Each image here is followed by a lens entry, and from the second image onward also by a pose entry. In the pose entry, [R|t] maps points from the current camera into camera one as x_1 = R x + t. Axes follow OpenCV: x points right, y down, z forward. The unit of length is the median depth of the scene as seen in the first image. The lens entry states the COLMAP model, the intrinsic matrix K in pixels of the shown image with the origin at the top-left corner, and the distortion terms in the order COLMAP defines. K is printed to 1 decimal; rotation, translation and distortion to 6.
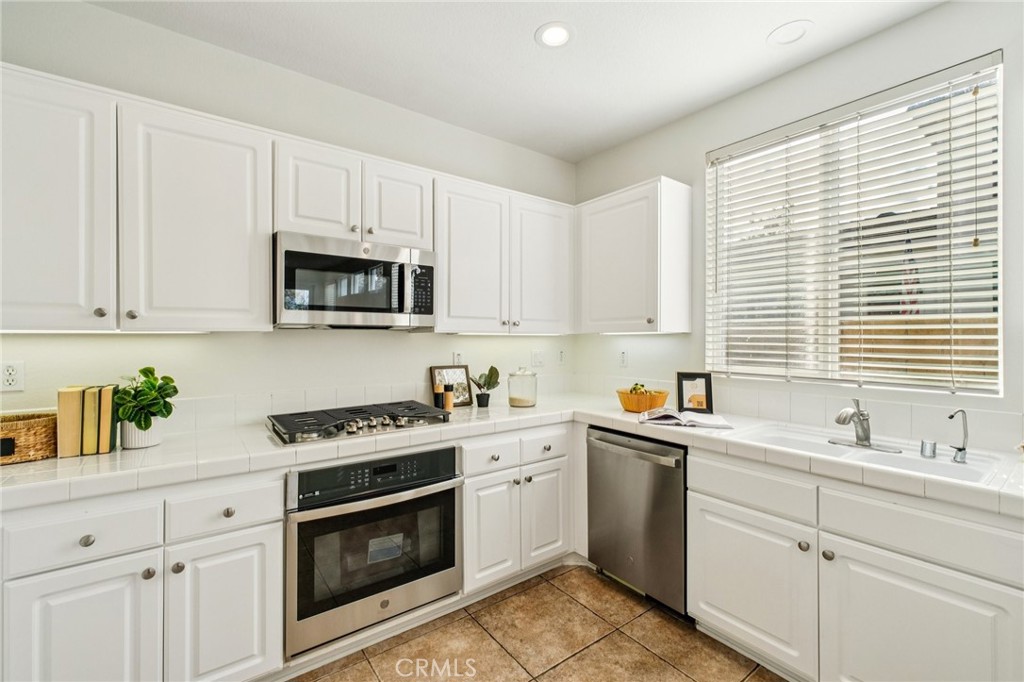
lens RADIAL K [[430.7, 0, 510.1], [0, 430.7, 336.8], [0, 0, 1]] dist [-0.003519, 0.000641]
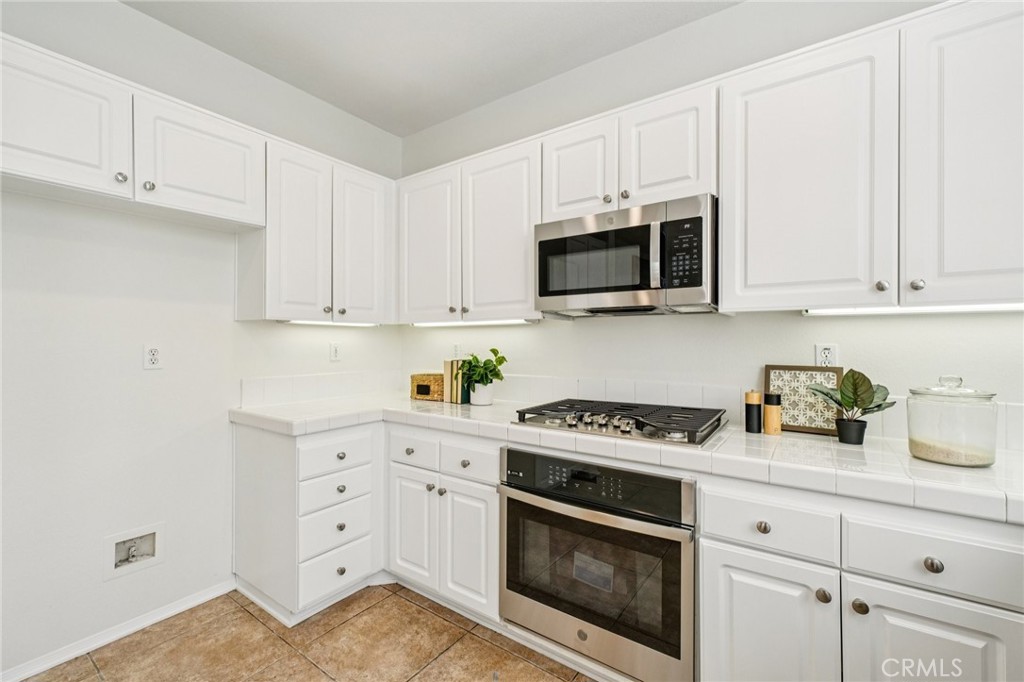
lens RADIAL K [[430.7, 0, 514.0], [0, 430.7, 338.5], [0, 0, 1]] dist [-0.003519, 0.000641]
pose [[0.315066, -0.005136, -0.949056, 0.422570], [0.004403, 0.999983, -0.003950, 0.038112], [0.949060, -0.002935, 0.315083, 0.548617]]
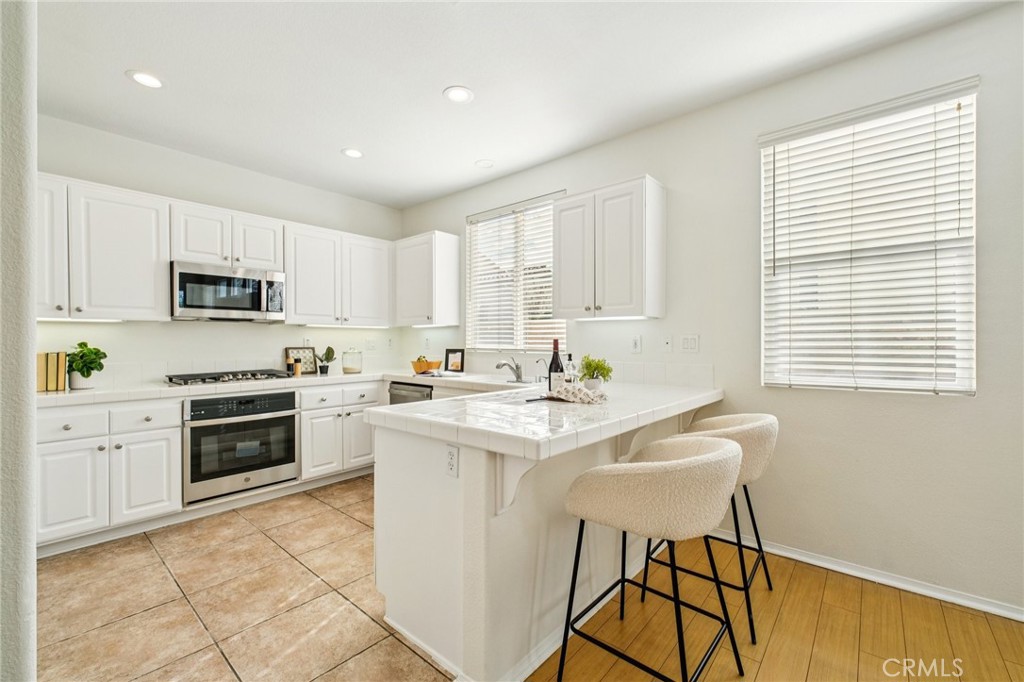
lens RADIAL K [[430.7, 0, 516.0], [0, 430.7, 343.0], [0, 0, 1]] dist [-0.003519, 0.000641]
pose [[0.974465, -0.003917, 0.224507, 0.336357], [0.002347, 0.999971, 0.007260, 0.057504], [-0.224529, -0.006548, 0.974445, -0.825895]]
